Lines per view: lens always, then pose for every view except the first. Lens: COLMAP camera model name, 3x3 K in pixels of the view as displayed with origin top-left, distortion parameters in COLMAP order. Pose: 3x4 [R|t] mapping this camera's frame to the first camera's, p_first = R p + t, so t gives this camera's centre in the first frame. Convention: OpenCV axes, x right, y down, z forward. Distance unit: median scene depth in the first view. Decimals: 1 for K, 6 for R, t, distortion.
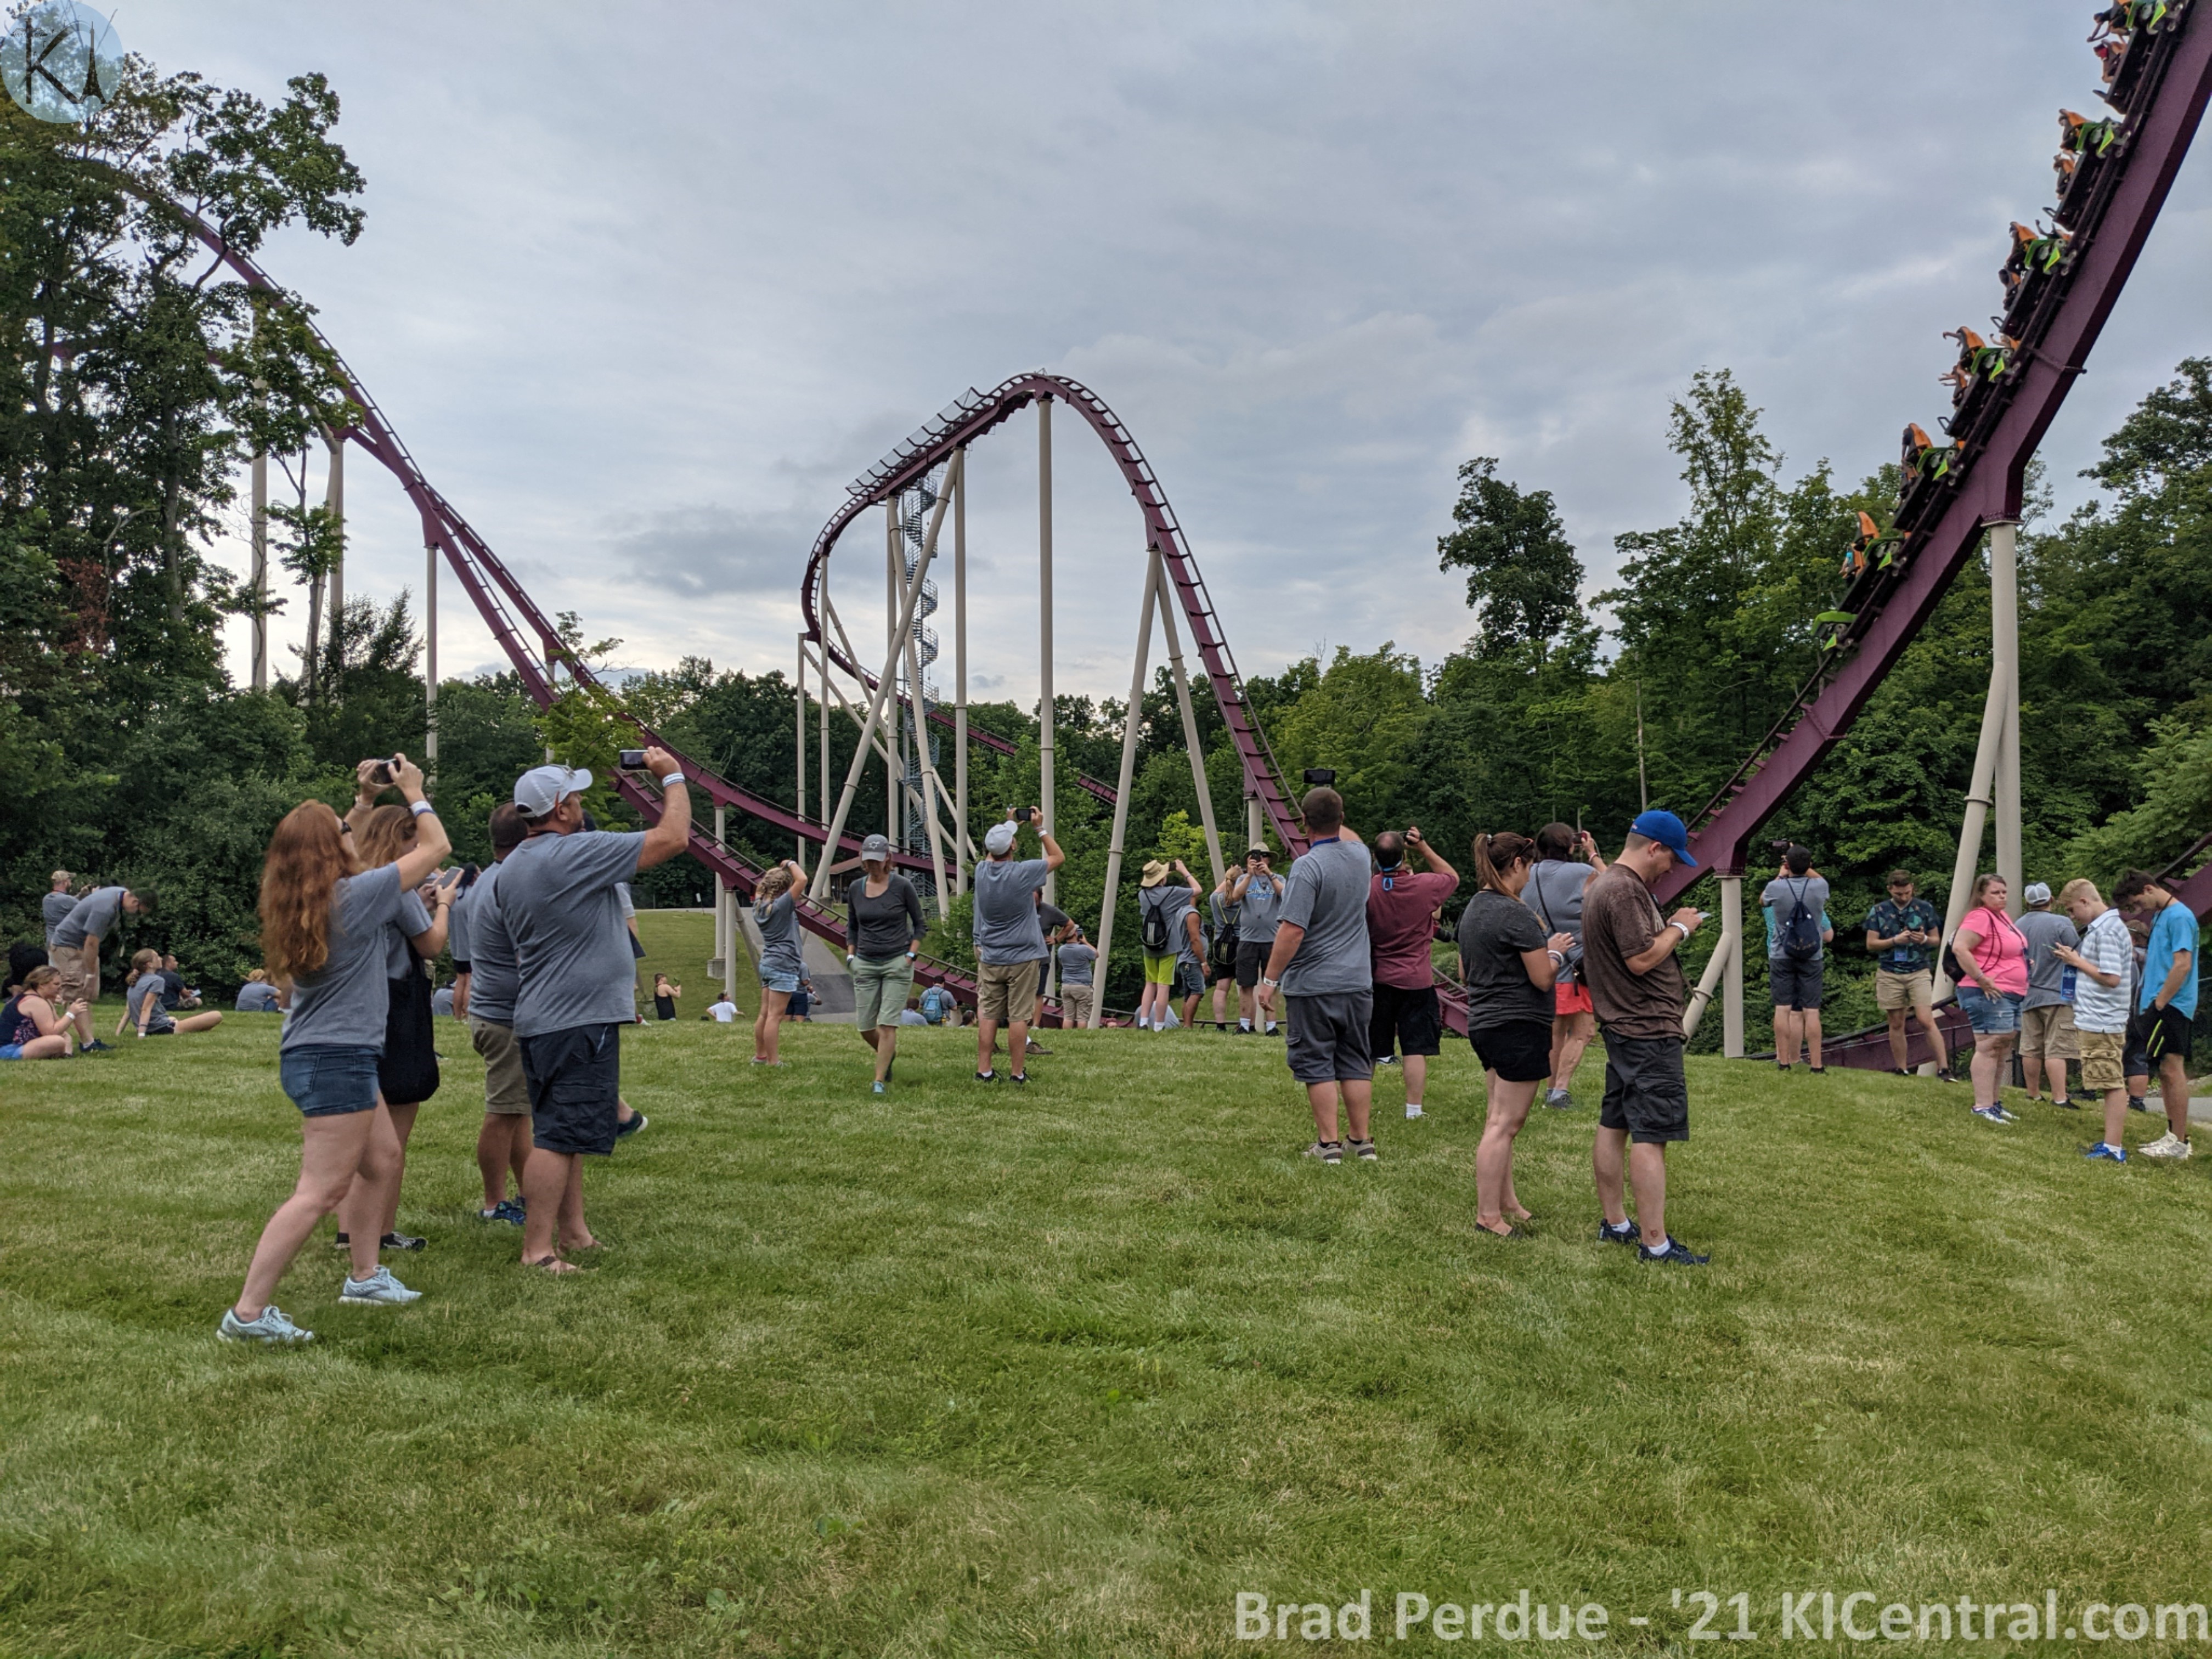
lens RADIAL K [[1905.6, 0, 1141.3], [0, 1905.6, 835.9], [0, 0, 1]] dist [0.131011, -0.298348]
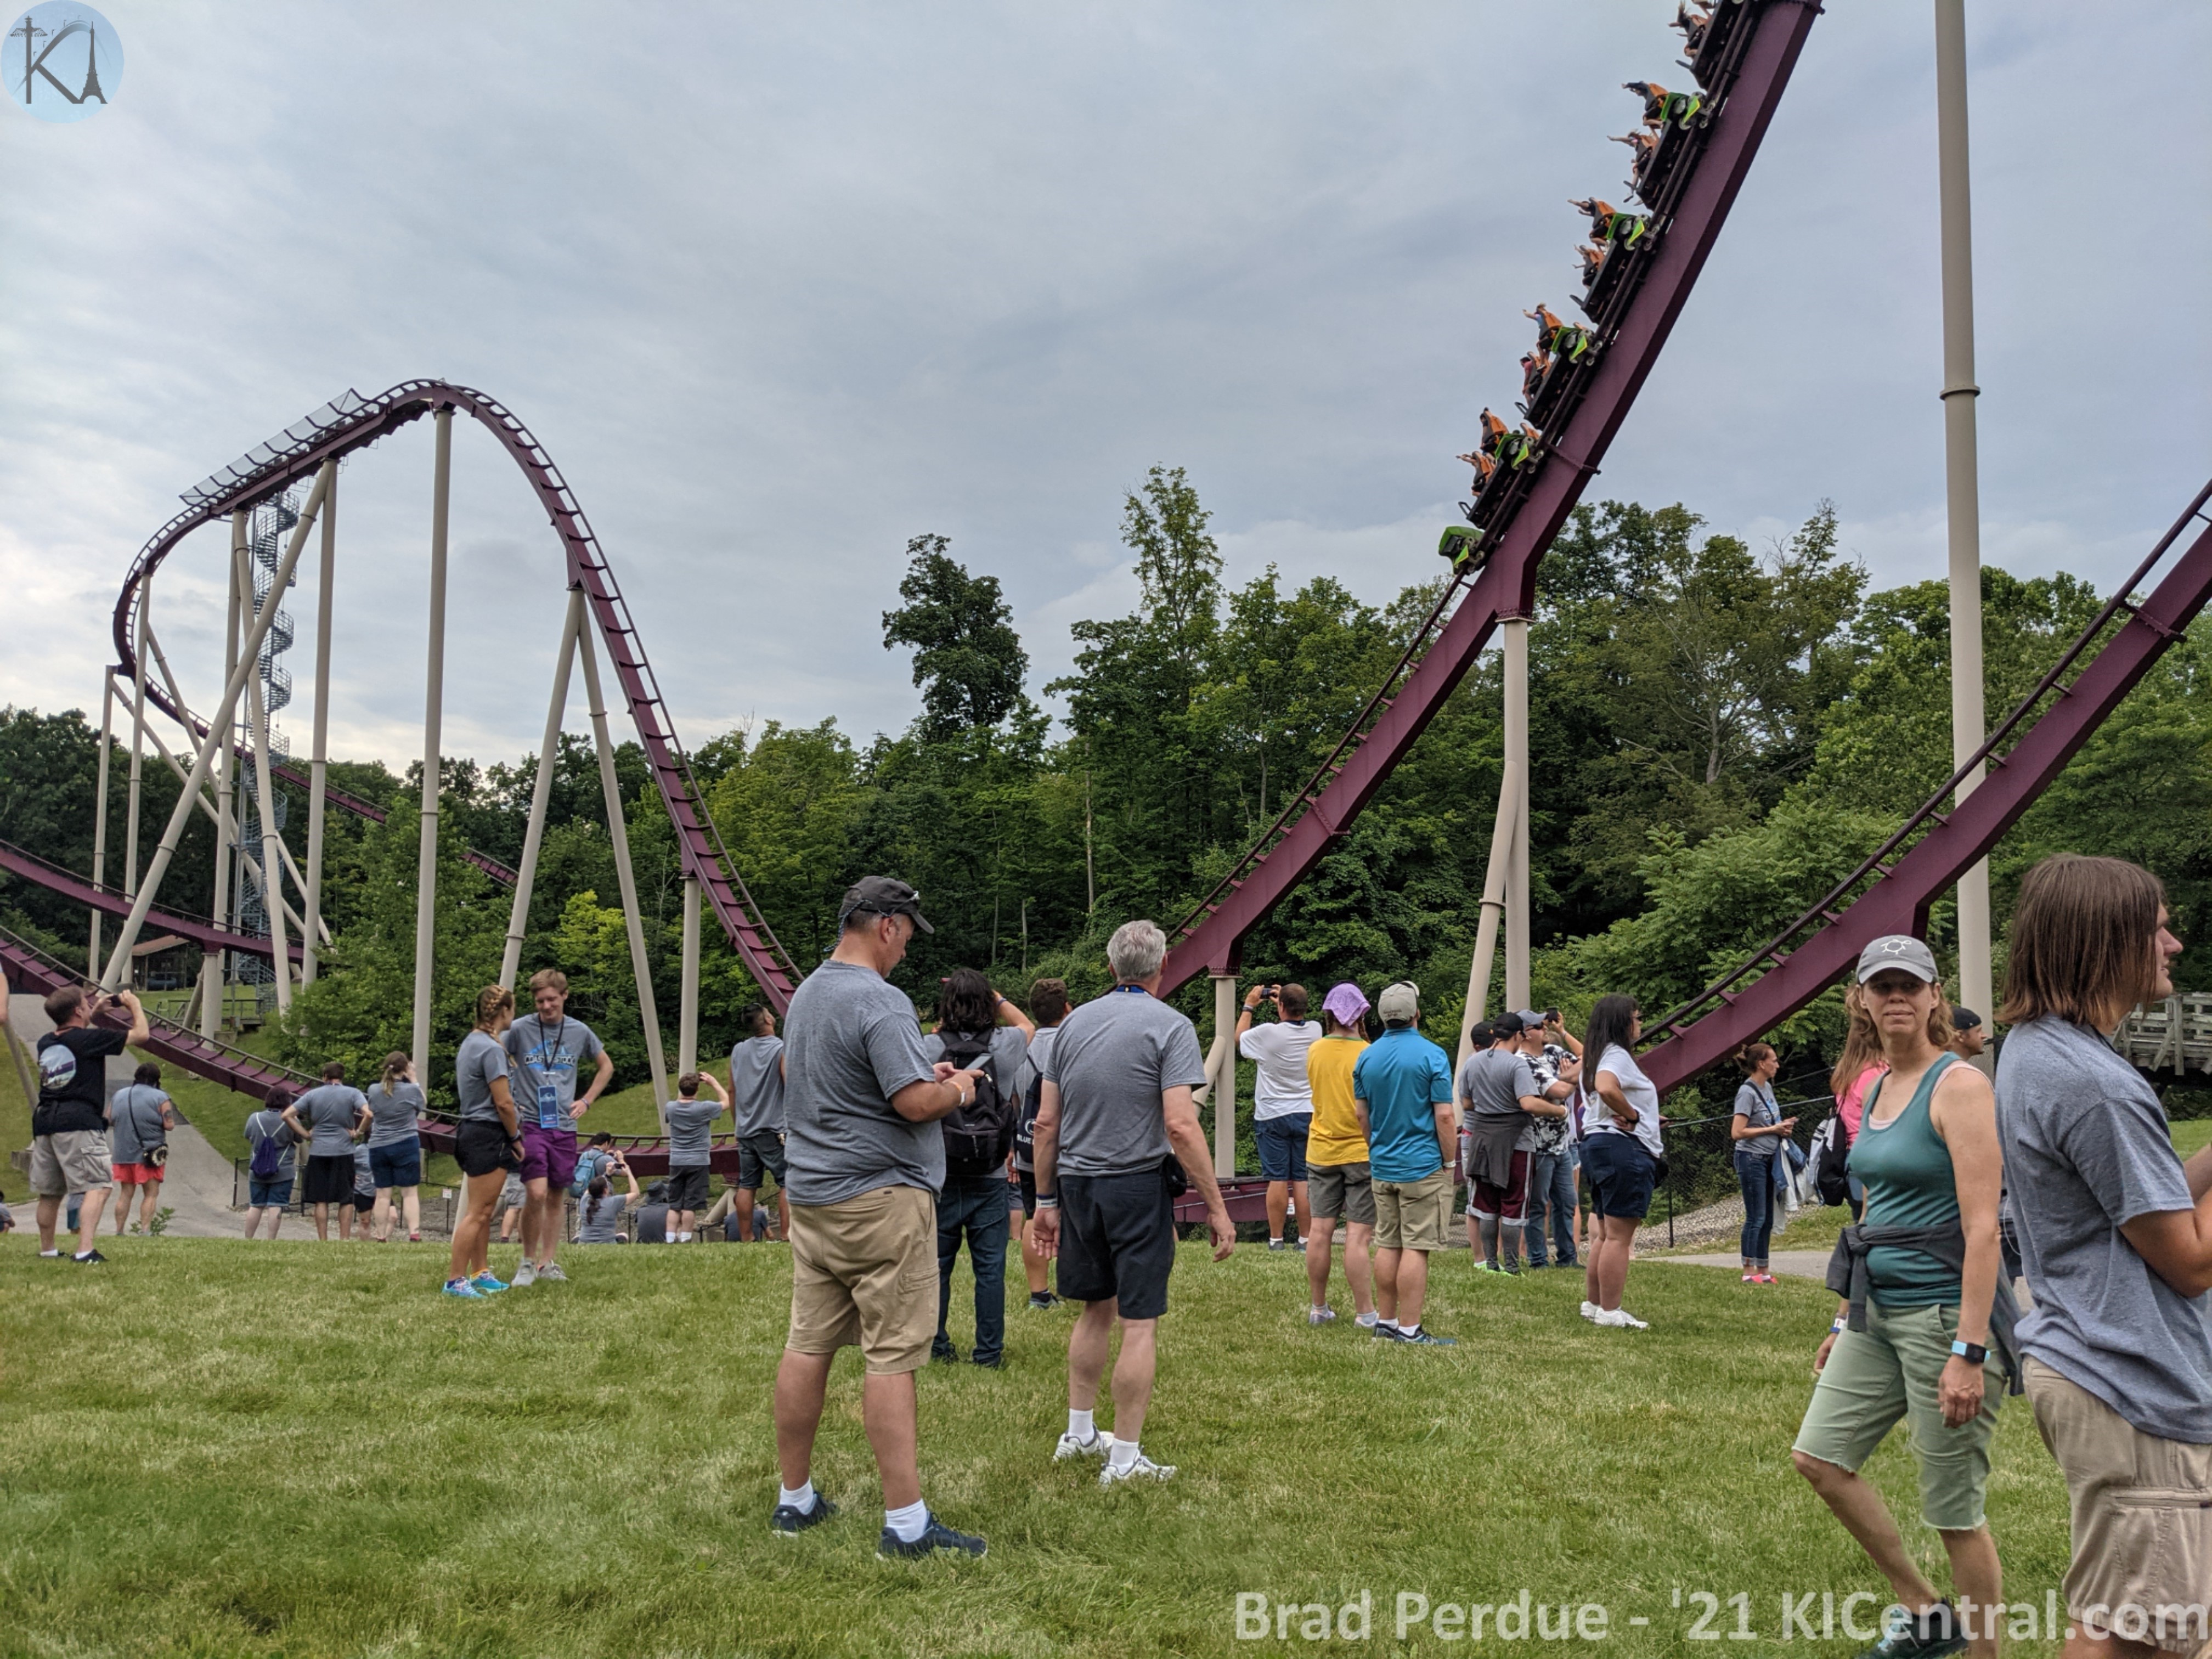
lens RADIAL K [[1772.9, 0, 1171.0], [0, 1772.9, 837.0], [0, 0, 1]] dist [0.057588, -0.086179]
pose [[0.936715, 0.039635, 0.347842, -0.014800], [-0.022614, 0.998346, -0.052858, -0.000407], [-0.349362, 0.041647, 0.936062, 0.128251]]
